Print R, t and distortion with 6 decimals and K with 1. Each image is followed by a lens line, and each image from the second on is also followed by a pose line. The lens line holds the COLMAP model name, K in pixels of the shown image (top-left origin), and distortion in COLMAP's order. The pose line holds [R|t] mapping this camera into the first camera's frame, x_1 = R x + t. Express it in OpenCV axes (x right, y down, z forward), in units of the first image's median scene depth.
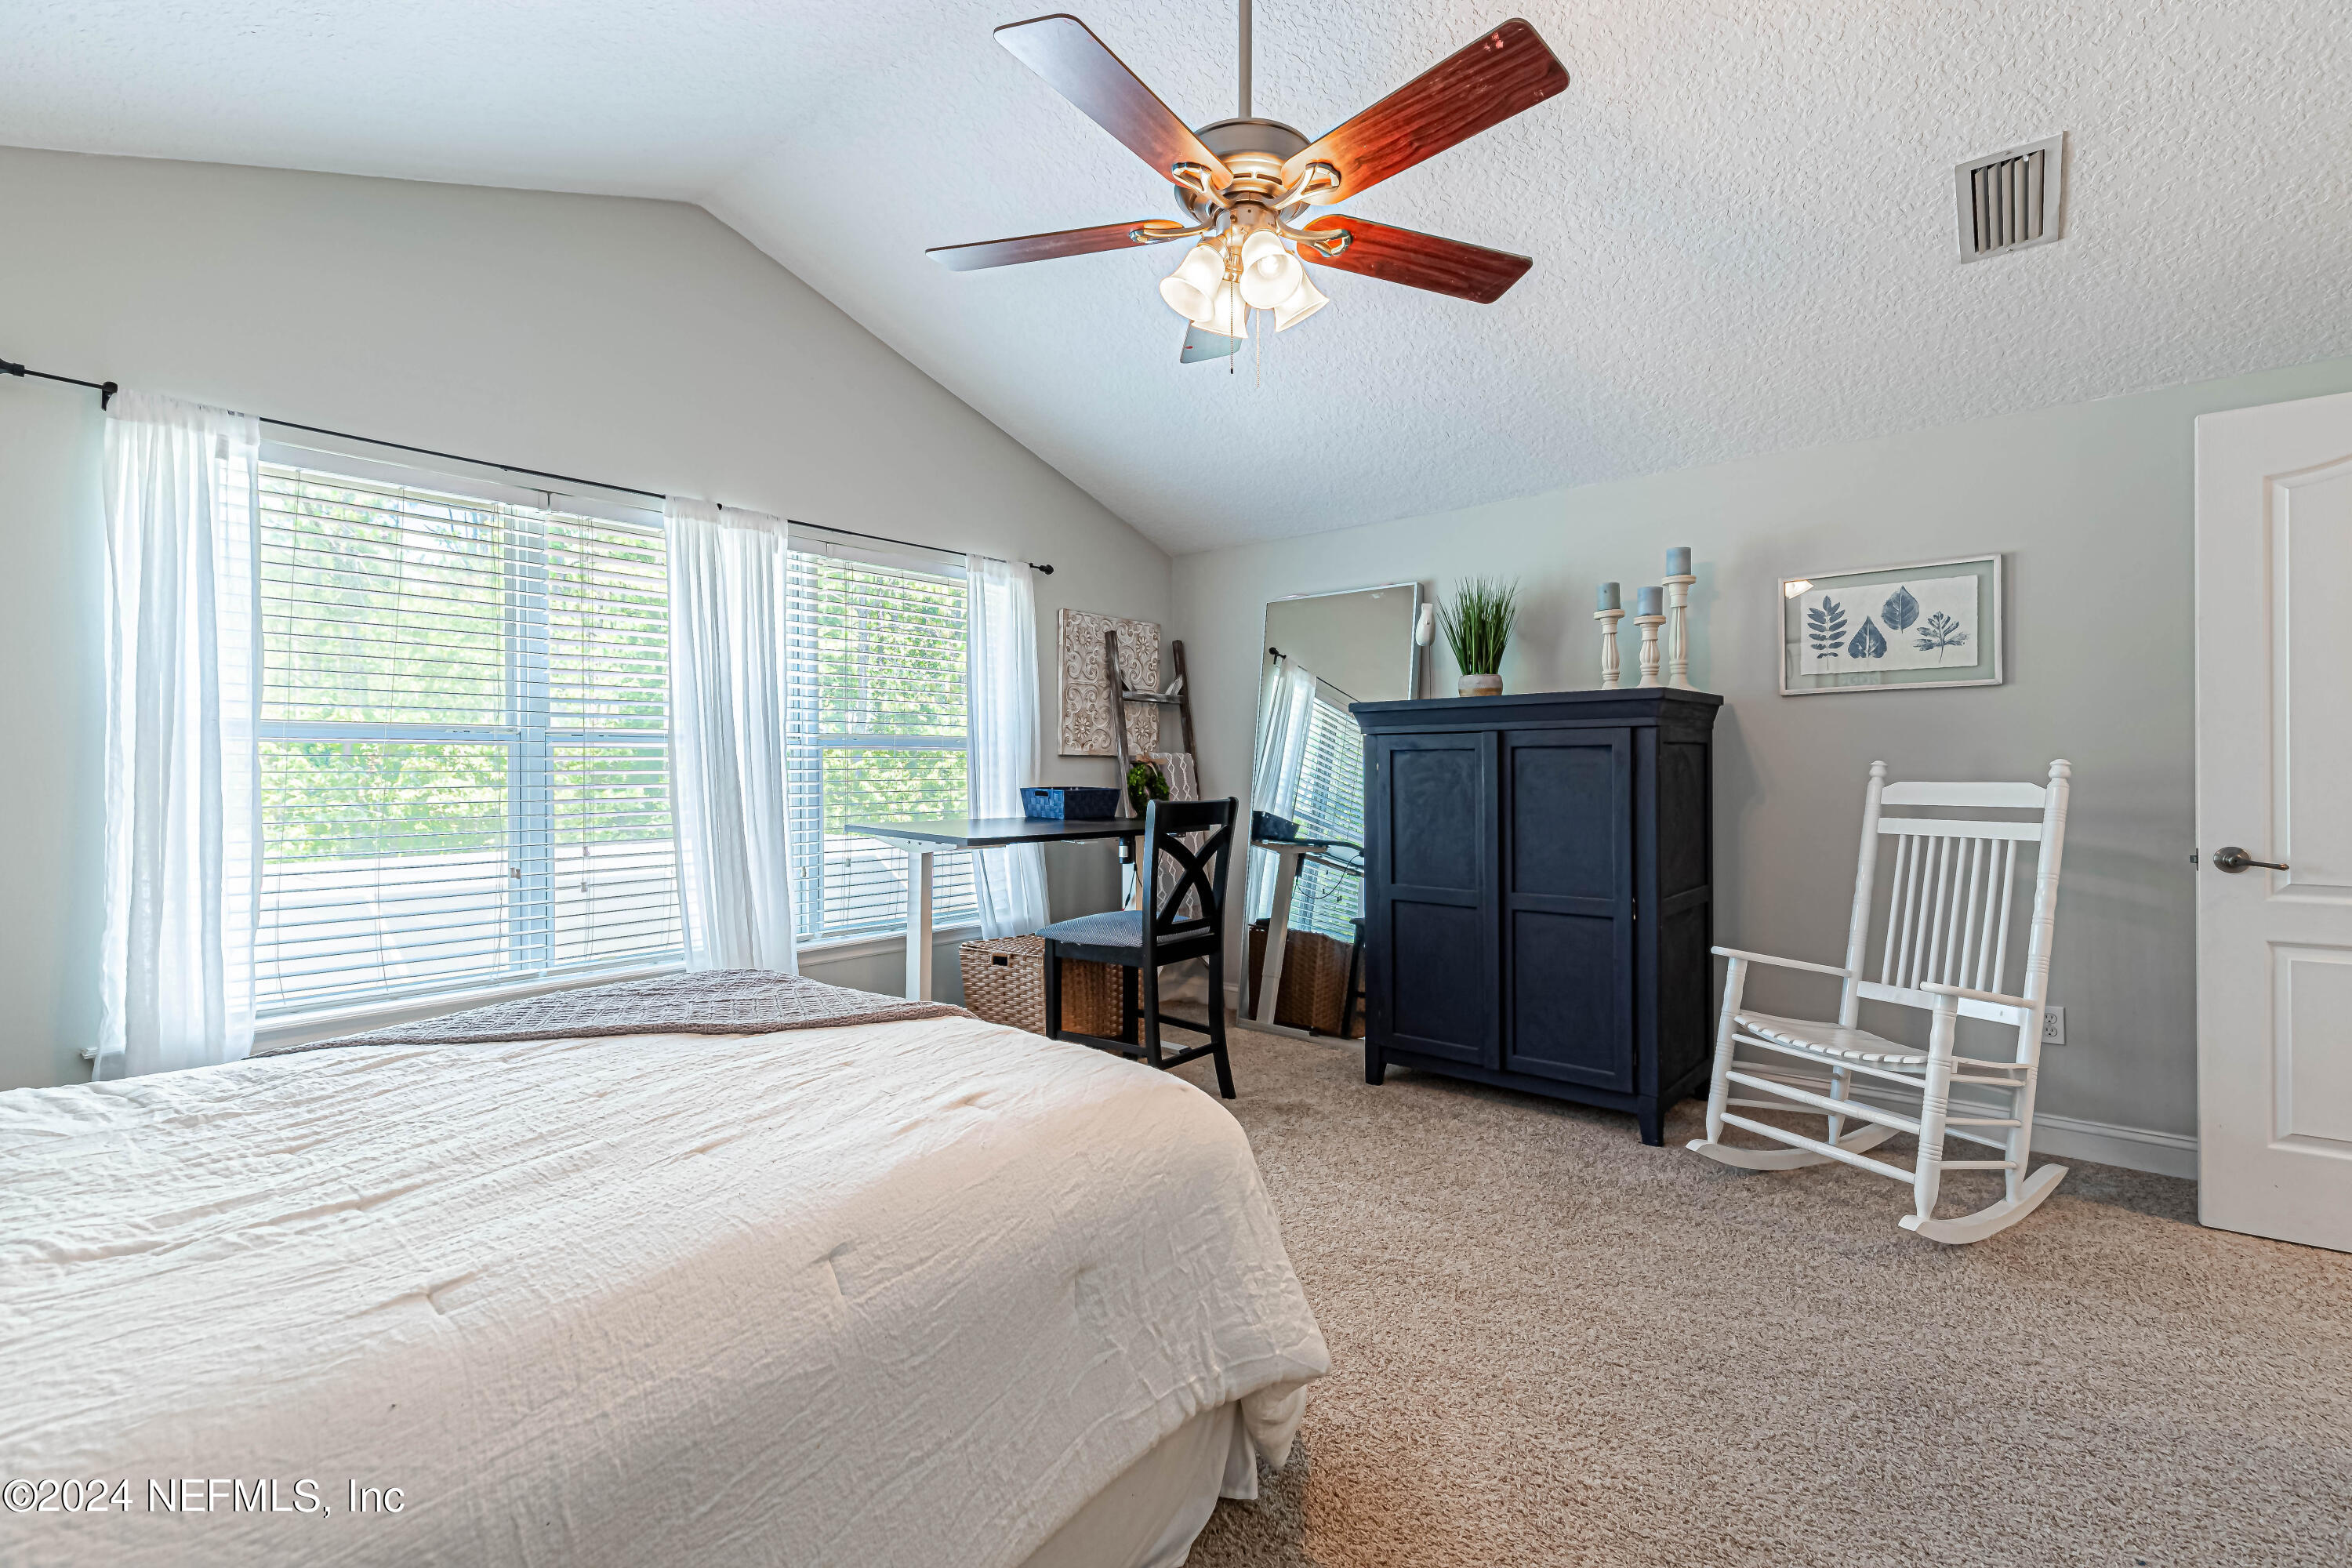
lens RADIAL K [[1057.2, 0, 1182.2], [0, 1057.2, 779.8], [0, 0, 1]] dist [0.008838, -0.001808]
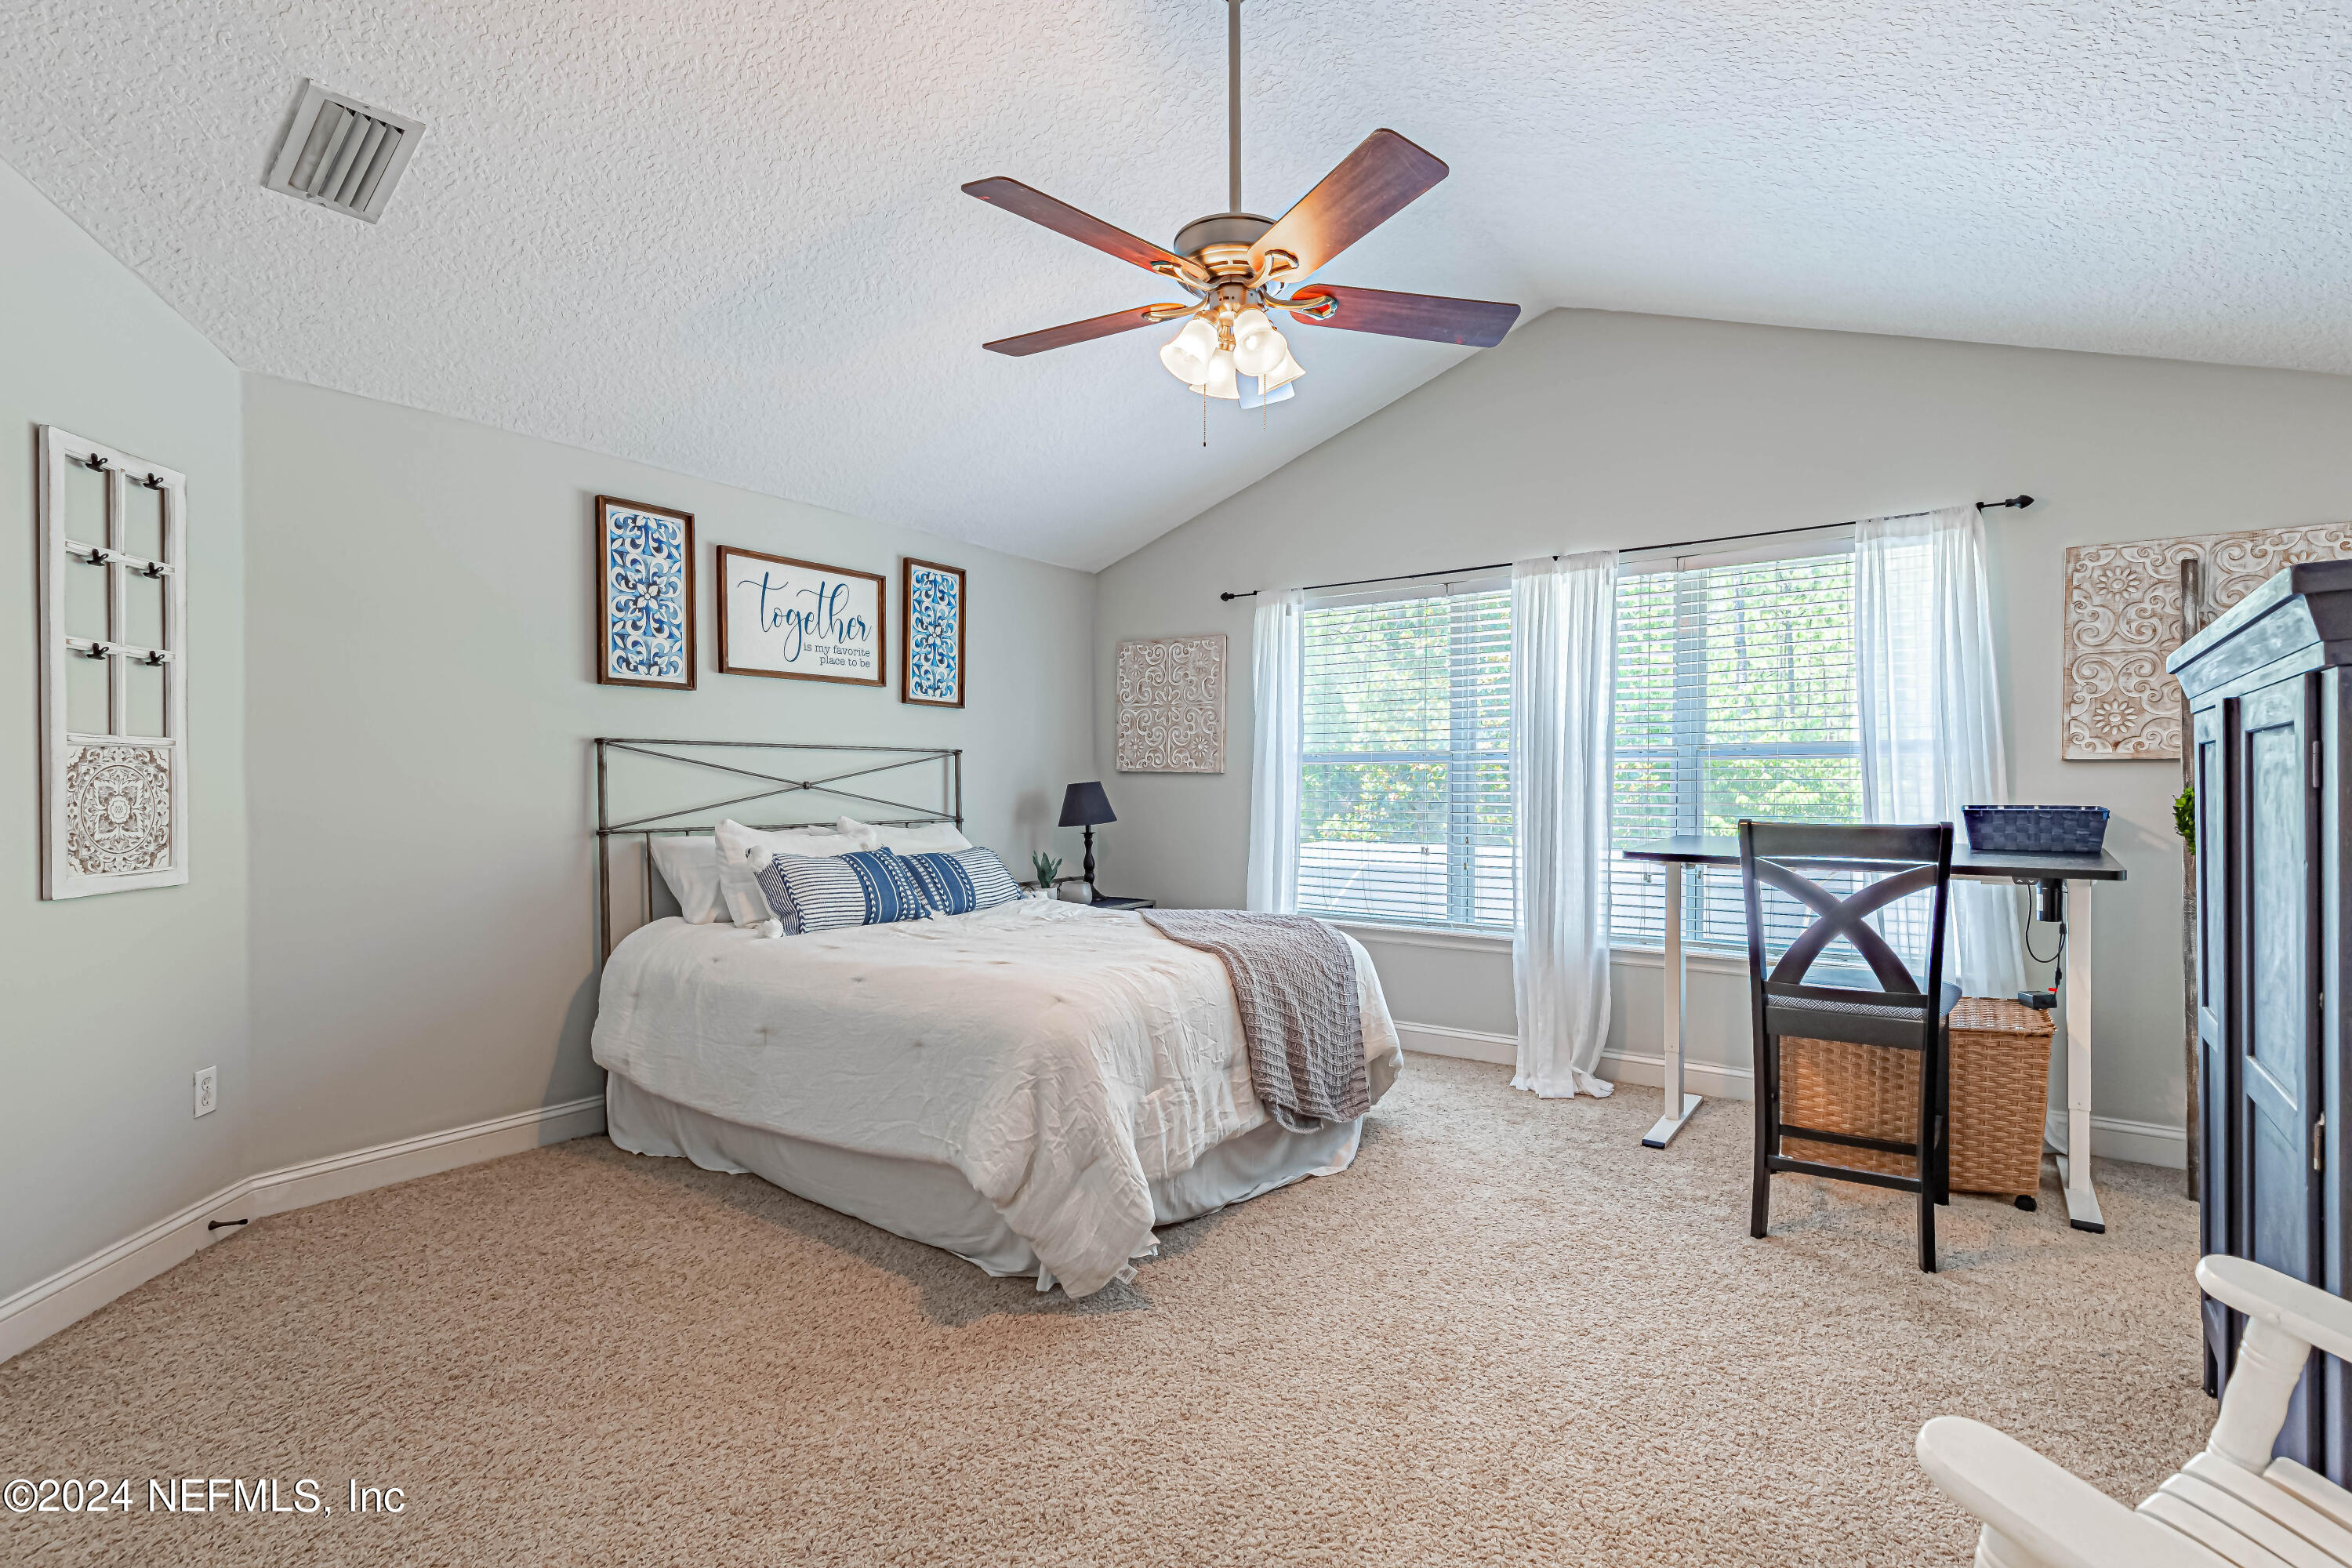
lens RADIAL K [[1119.5, 0, 1176.0], [0, 1119.5, 784.0], [0, 0, 1]] dist [0.002401, -0.000121]
pose [[0.051679, 0.005104, -0.998651, 0.774355], [-0.010371, 0.999936, 0.004574, -0.006554], [0.998610, 0.010121, 0.051729, 0.500473]]
